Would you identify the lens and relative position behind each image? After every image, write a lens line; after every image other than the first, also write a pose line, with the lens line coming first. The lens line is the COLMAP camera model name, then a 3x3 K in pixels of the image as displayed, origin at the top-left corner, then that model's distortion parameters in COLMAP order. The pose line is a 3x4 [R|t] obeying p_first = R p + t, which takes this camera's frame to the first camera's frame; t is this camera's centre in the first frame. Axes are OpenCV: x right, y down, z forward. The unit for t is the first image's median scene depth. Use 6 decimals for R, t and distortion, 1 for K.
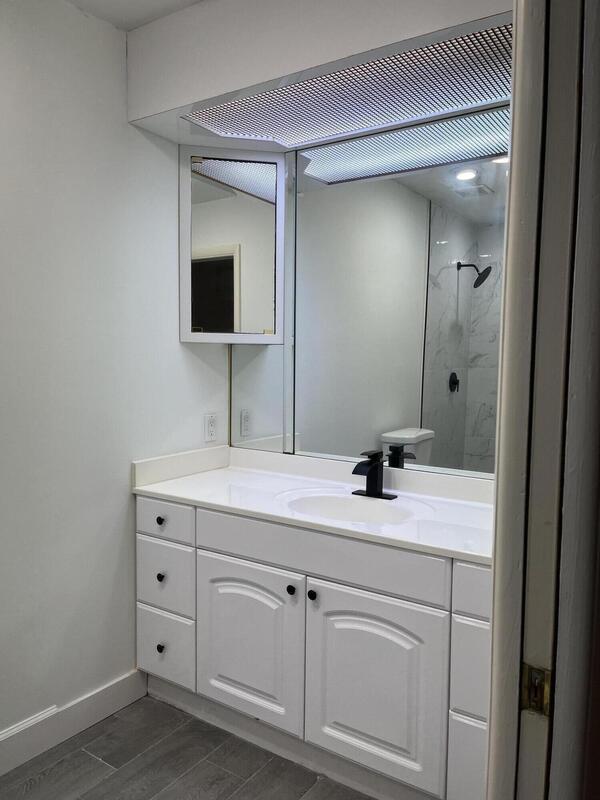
lens RADIAL K [[601.1, 0, 268.8], [0, 601.1, 400.3], [0, 0, 1]] dist [0.054842, -0.071457]
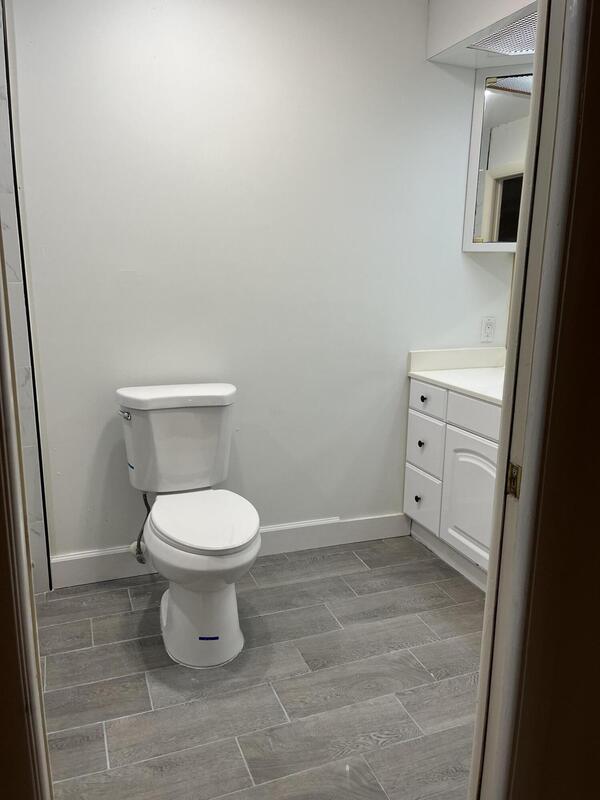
lens RADIAL K [[601.1, 0, 299.9], [0, 601.1, 408.1], [0, 0, 1]] dist [0.054842, -0.071457]
pose [[0.814493, 0.122999, -0.566985, 0.319381], [-0.050965, 0.988659, 0.141263, 0.056091], [0.577930, -0.086161, 0.811525, -0.155828]]
